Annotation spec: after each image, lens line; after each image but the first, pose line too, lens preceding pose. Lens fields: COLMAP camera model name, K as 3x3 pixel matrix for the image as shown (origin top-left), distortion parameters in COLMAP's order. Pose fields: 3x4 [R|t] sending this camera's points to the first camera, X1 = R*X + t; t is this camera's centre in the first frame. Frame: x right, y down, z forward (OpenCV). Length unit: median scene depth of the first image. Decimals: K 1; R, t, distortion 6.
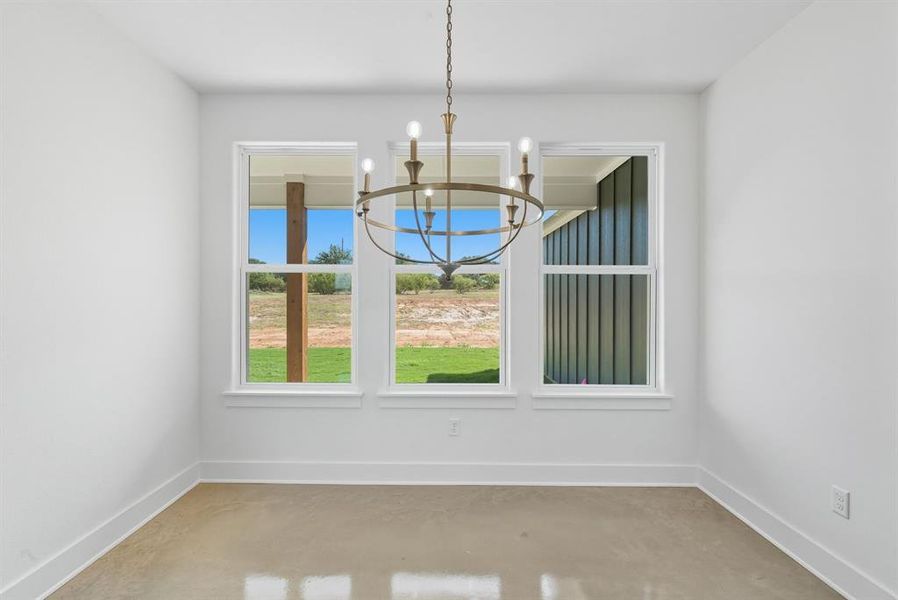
lens RADIAL K [[408.0, 0, 445.4], [0, 408.0, 297.9], [0, 0, 1]] dist [-0.000751, -0.001571]
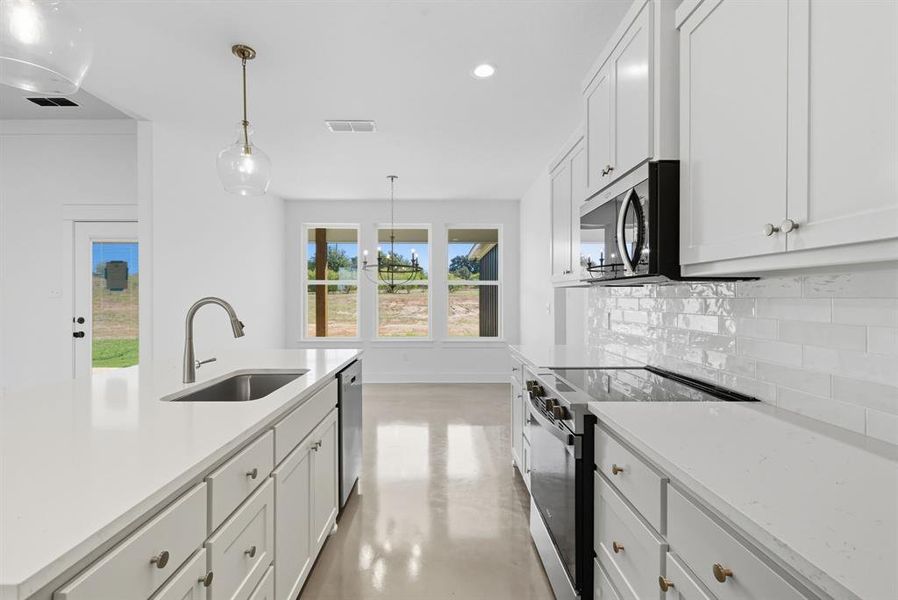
lens RADIAL K [[408.0, 0, 451.7], [0, 408.0, 295.5], [0, 0, 1]] dist [-0.000751, -0.001571]
pose [[0.999564, -0.005543, 0.029006, 0.124451], [0.005640, 0.999979, -0.003281, 0.003109], [-0.028987, 0.003443, 0.999574, -0.705337]]
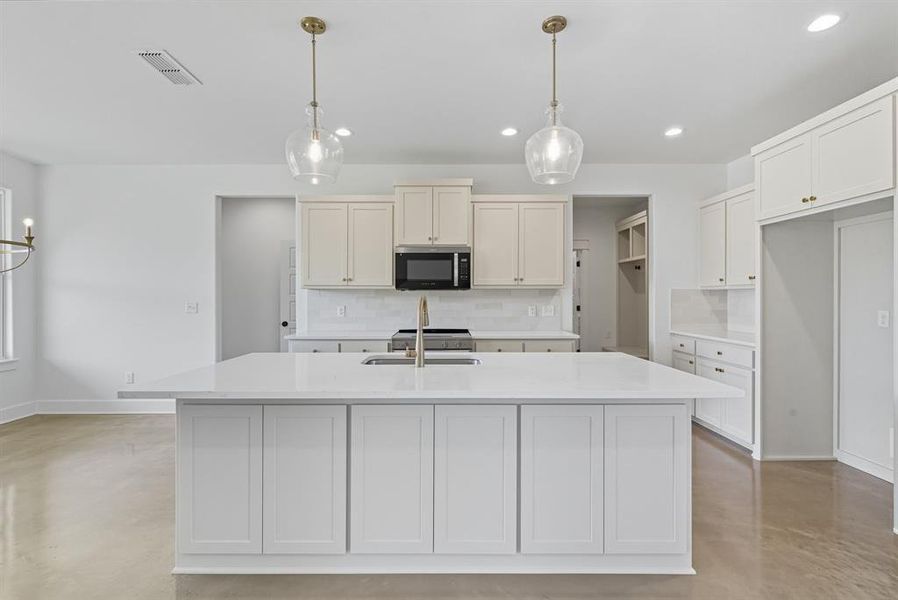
lens RADIAL K [[408.0, 0, 444.3], [0, 408.0, 297.1], [0, 0, 1]] dist [-0.000751, -0.001571]
pose [[-0.000740, -0.005696, 0.999984, -0.568642], [0.001362, 0.999983, 0.005697, 0.001530], [-0.999999, 0.001366, -0.000732, -0.343417]]
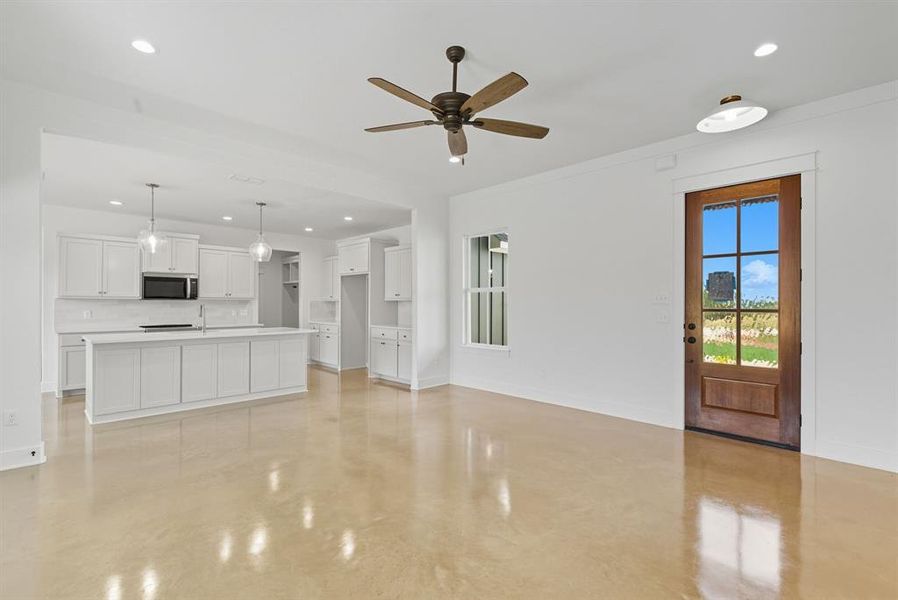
lens RADIAL K [[408.0, 0, 448.0], [0, 408.0, 302.2], [0, 0, 1]] dist [-0.000751, -0.001571]
pose [[-0.711094, -0.000161, 0.703097, -1.380579], [-0.003552, 0.999988, -0.003364, -0.000024], [-0.703088, -0.004890, -0.711086, 0.010834]]
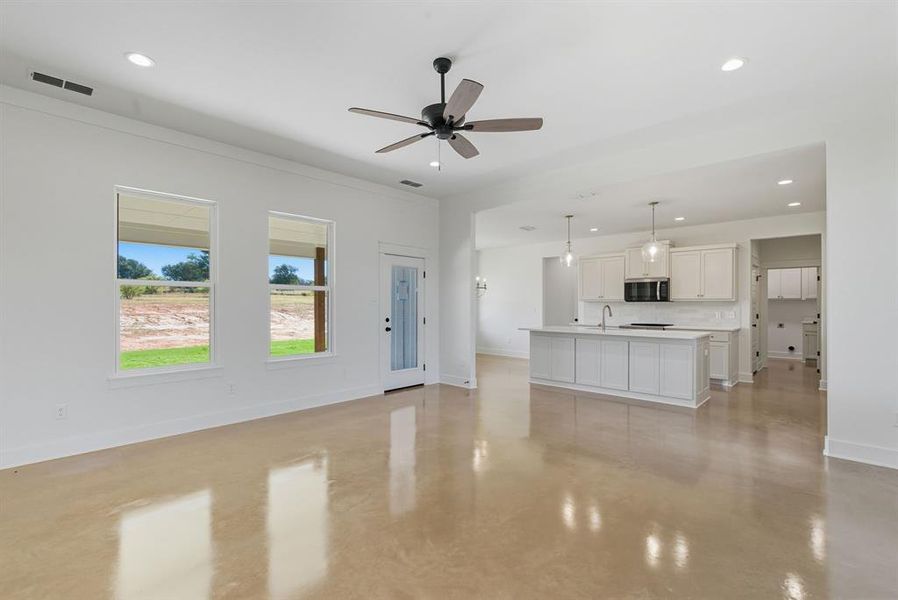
lens RADIAL K [[408.0, 0, 441.8], [0, 408.0, 302.9], [0, 0, 1]] dist [-0.000751, -0.001571]
pose [[0.690035, 0.000437, 0.723775, -1.420797], [0.000944, 0.999998, -0.001504, -0.002888], [-0.723775, 0.001721, 0.690034, -0.845259]]
